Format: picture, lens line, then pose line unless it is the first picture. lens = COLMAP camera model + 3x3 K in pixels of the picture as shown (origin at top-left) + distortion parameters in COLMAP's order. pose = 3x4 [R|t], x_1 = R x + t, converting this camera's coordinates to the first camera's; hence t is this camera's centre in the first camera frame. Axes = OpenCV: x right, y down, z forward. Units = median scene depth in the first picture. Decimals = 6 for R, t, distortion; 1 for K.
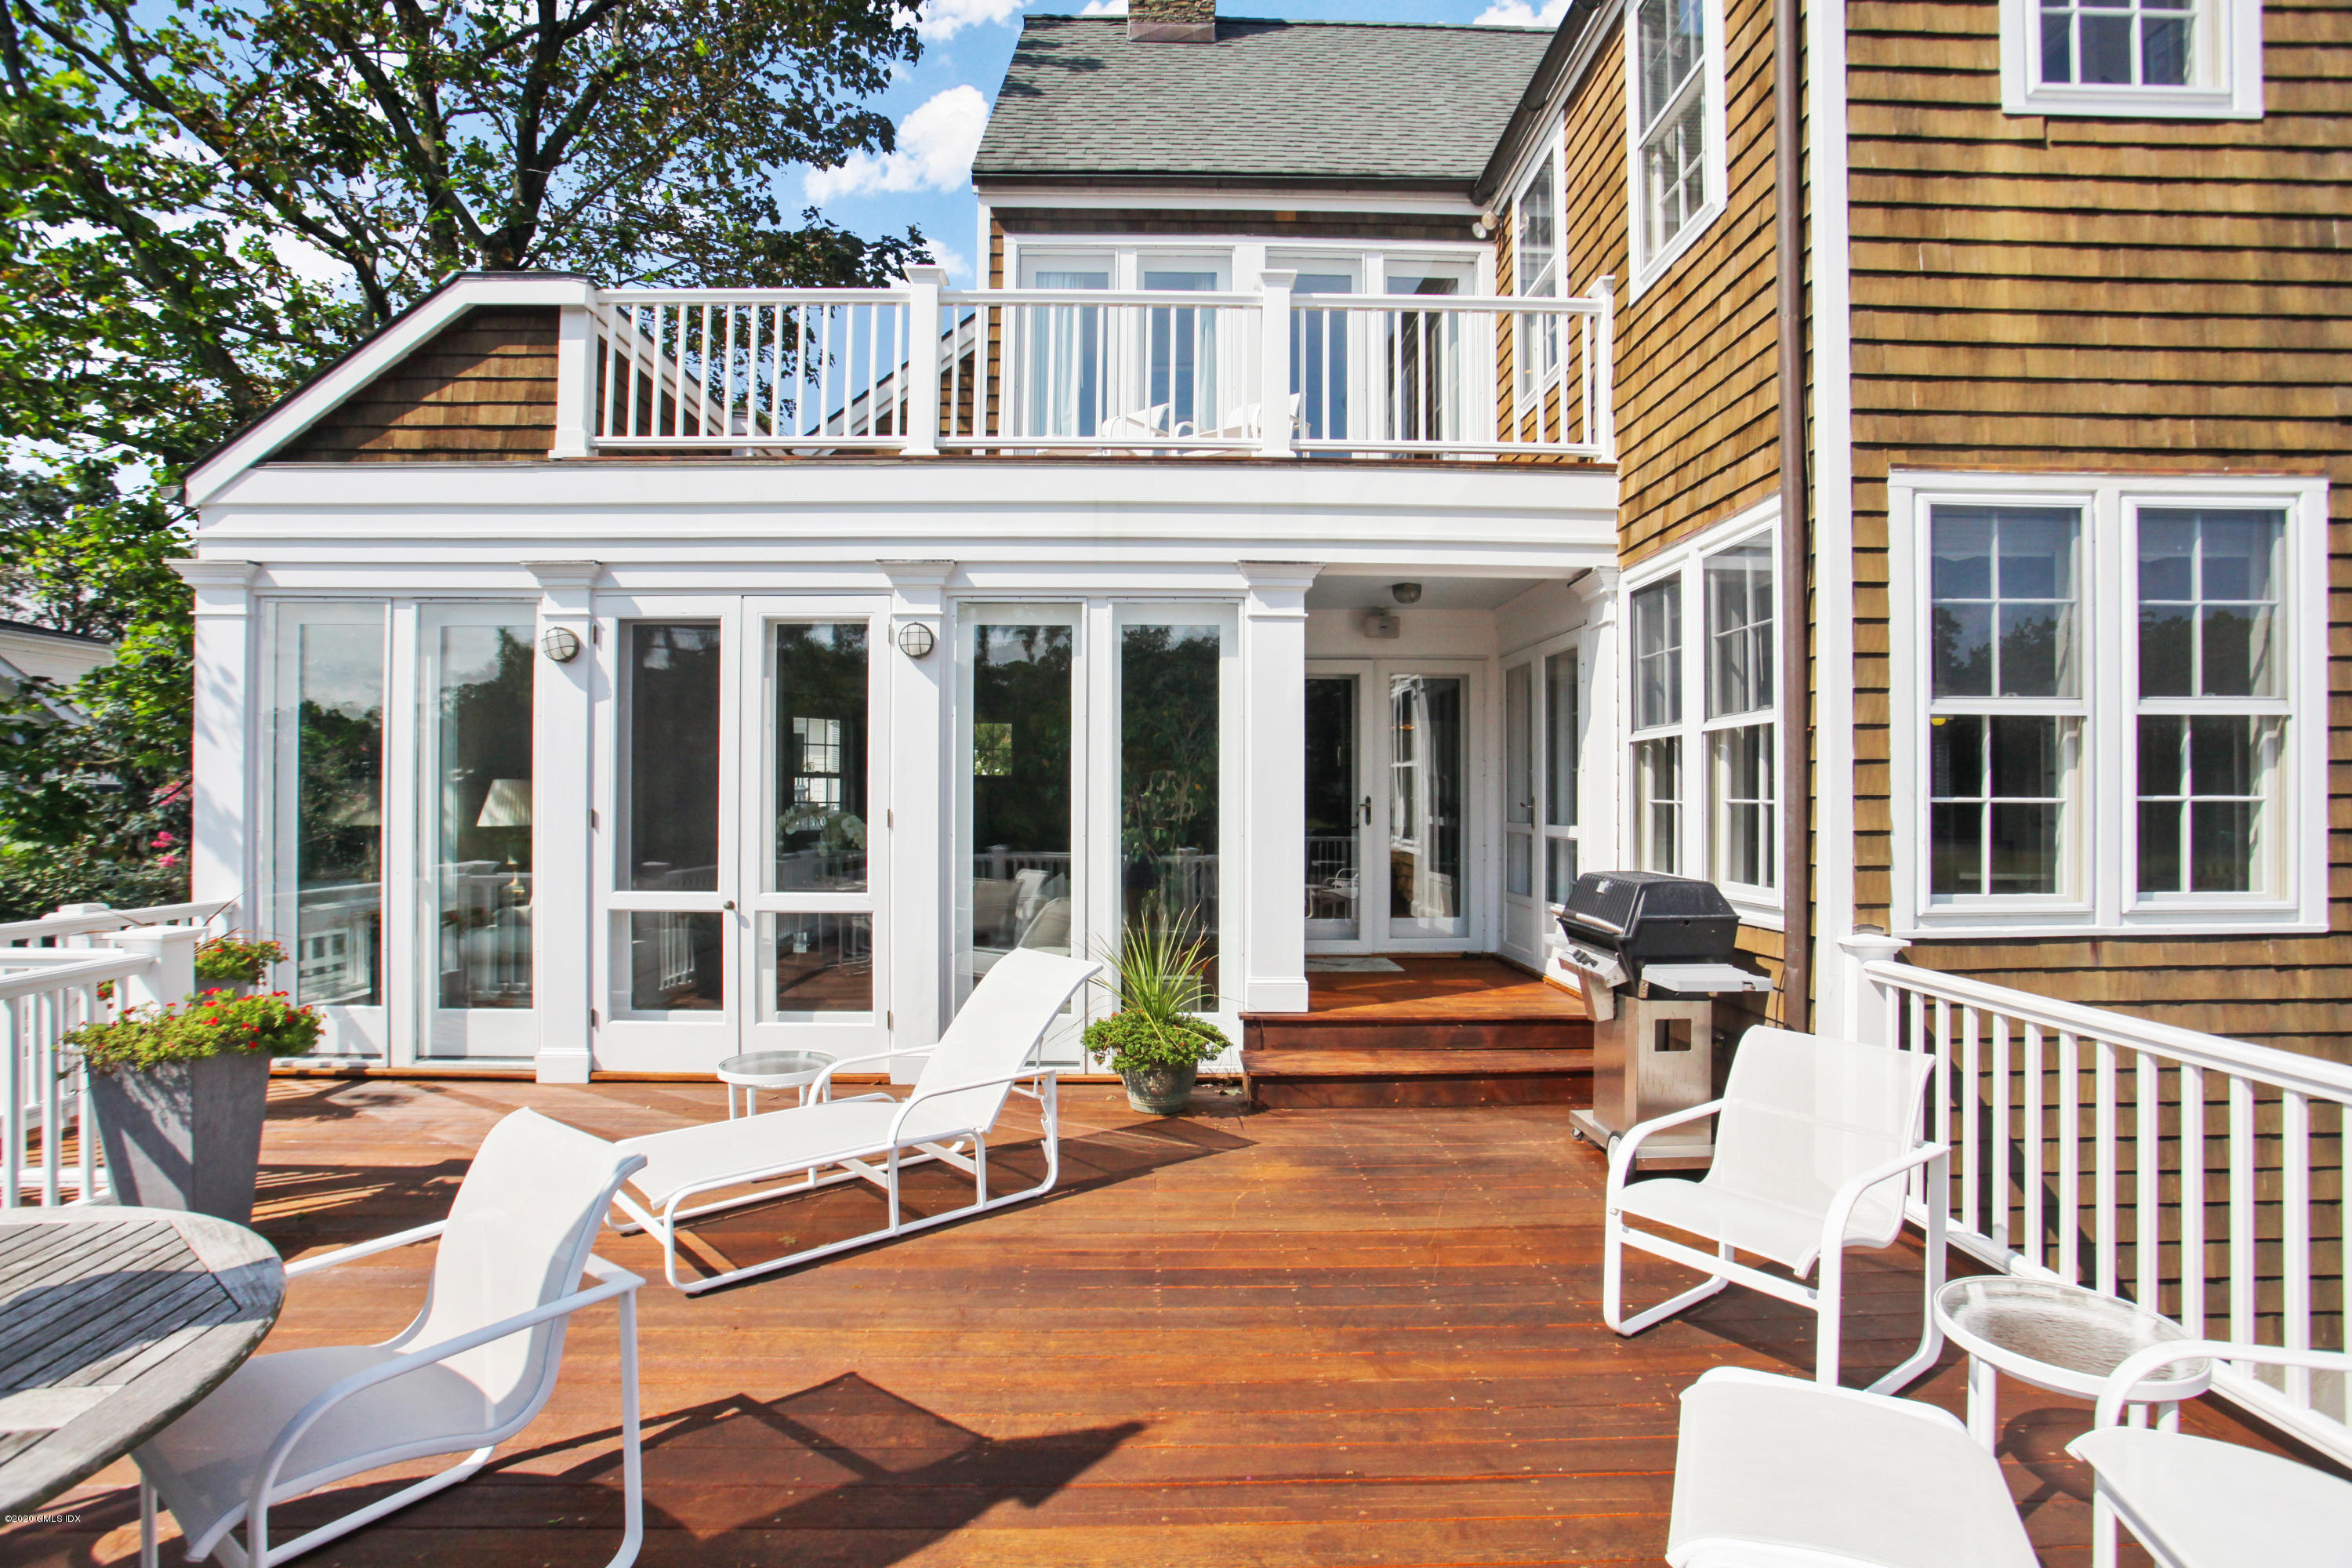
lens RADIAL K [[1159.8, 0, 1177.0], [0, 1159.8, 774.1], [0, 0, 1]] dist [-0.084785, 0.044897]
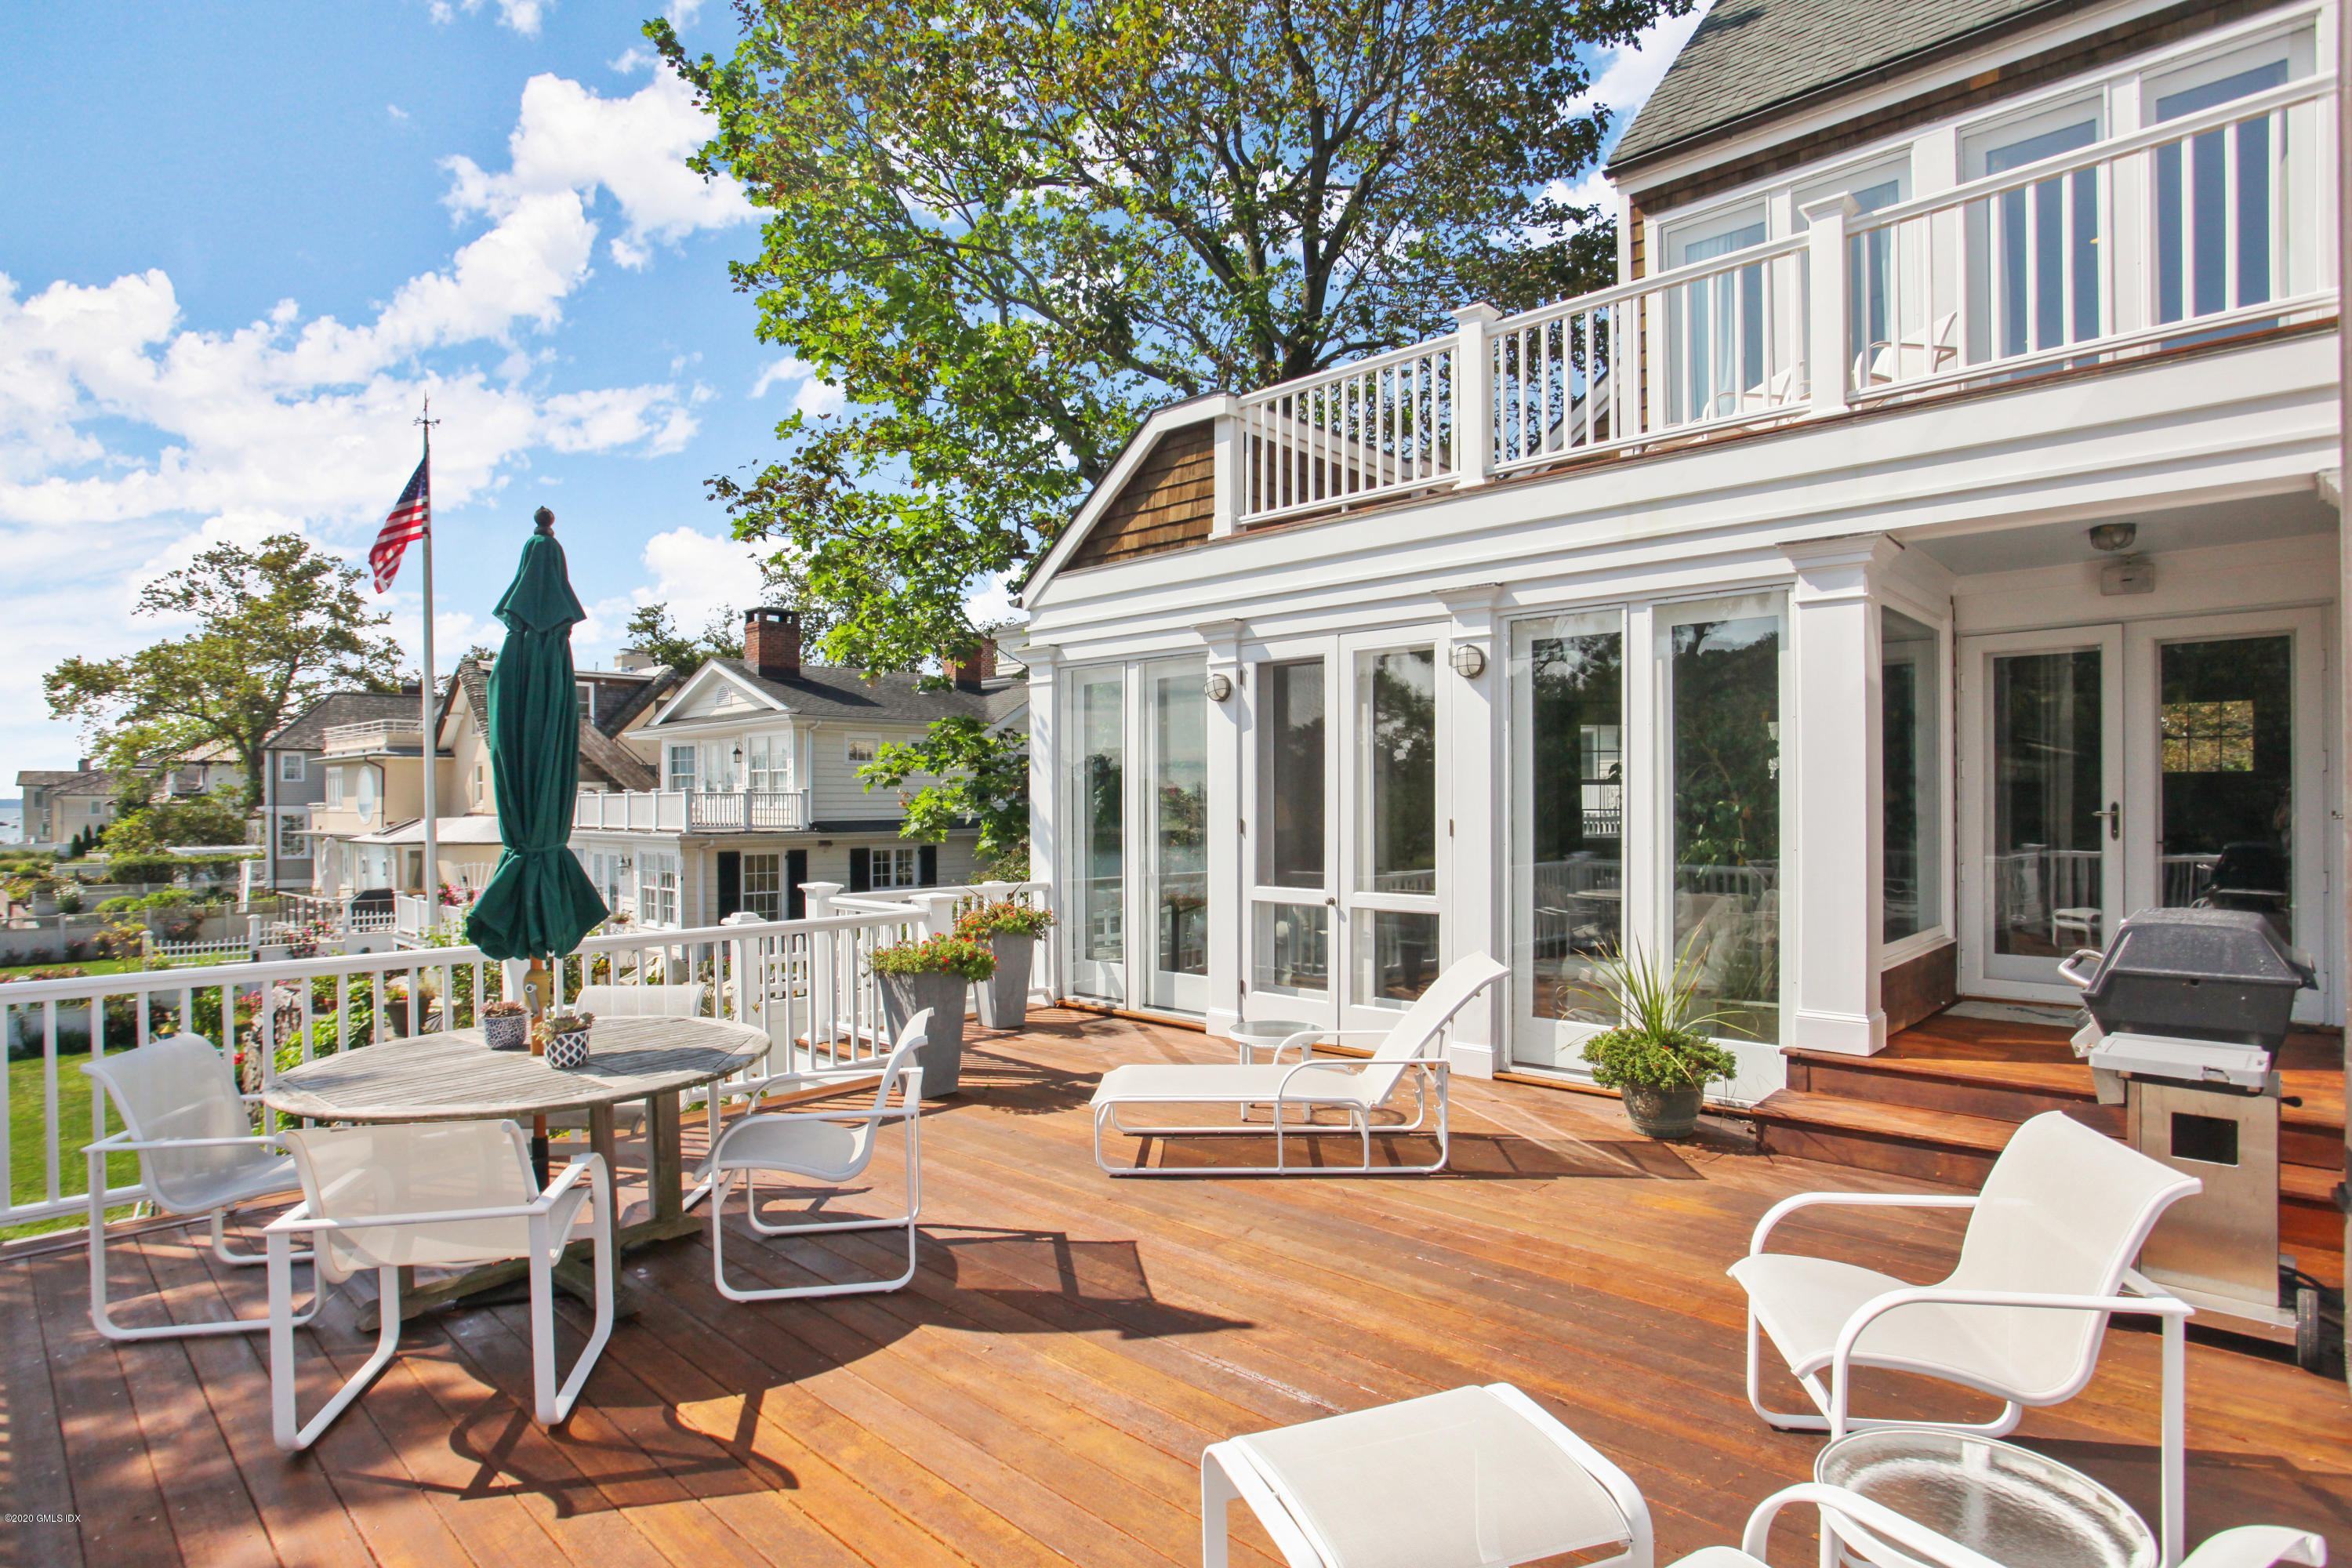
lens RADIAL K [[1214.6, 0, 1179.9], [0, 1214.6, 784.2], [0, 0, 1]] dist [-0.074445, 0.032023]
pose [[0.707802, -0.016628, -0.706216, 0.371337], [0.019198, 0.999806, -0.004301, -0.002409], [0.706150, -0.010514, 0.707984, 0.016570]]
